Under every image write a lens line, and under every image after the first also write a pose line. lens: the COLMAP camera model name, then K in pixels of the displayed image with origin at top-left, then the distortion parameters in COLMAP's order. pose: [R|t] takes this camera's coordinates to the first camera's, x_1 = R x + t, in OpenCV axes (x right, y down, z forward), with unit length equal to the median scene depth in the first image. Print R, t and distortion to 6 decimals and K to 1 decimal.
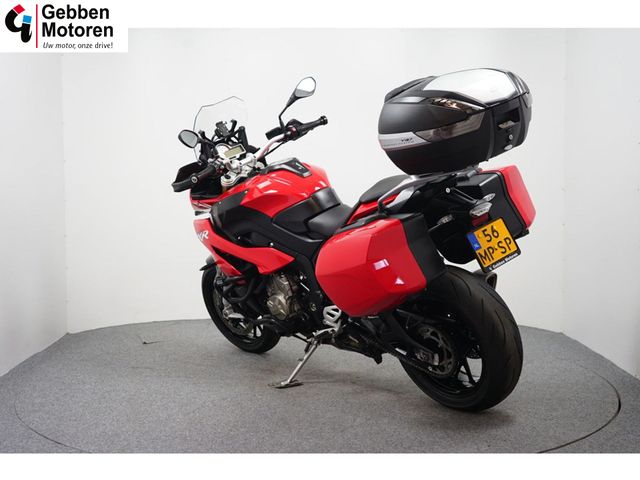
lens RADIAL K [[871.6, 0, 320.0], [0, 871.6, 240.0], [0, 0, 1]] dist [-0.019566, 0.008421]
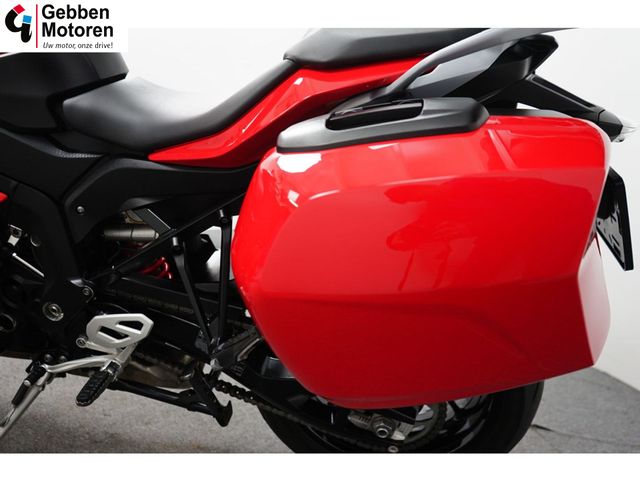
lens RADIAL K [[535.8, 0, 320.0], [0, 535.8, 240.0], [0, 0, 1]] dist [0.001725, 0.002425]
pose [[0.736388, -0.011958, 0.676453, -0.088934], [-0.081192, 0.991056, 0.105905, 0.004094], [-0.671669, -0.132910, 0.728831, 0.731368]]
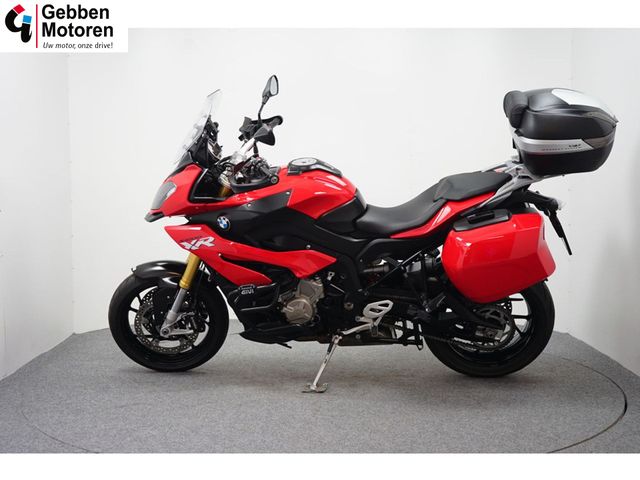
lens RADIAL K [[871.6, 0, 320.0], [0, 871.6, 240.0], [0, 0, 1]] dist [-0.019566, 0.008421]
pose [[0.680447, -0.046638, 0.731312, -0.770524], [0.051957, 0.998532, 0.015335, -0.016967], [-0.730953, 0.027562, 0.681871, 0.334240]]
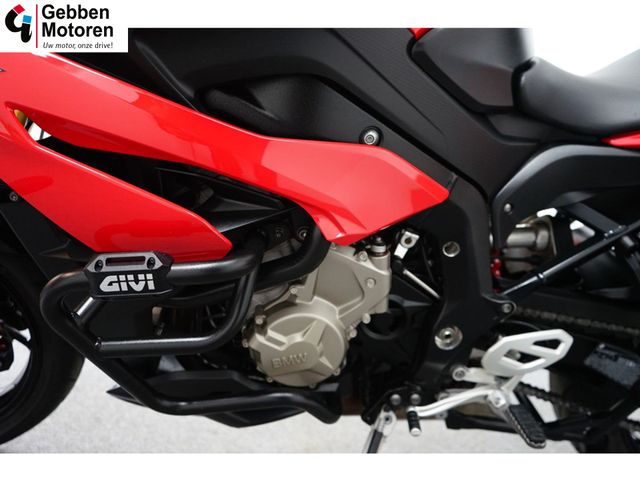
lens RADIAL K [[535.8, 0, 320.0], [0, 535.8, 240.0], [0, 0, 1]] dist [0.001725, 0.002425]
pose [[0.531492, -0.016342, 0.846906, -0.212202], [-0.047675, 0.997652, 0.049170, 0.030640], [-0.845721, -0.066509, 0.529465, 0.938458]]
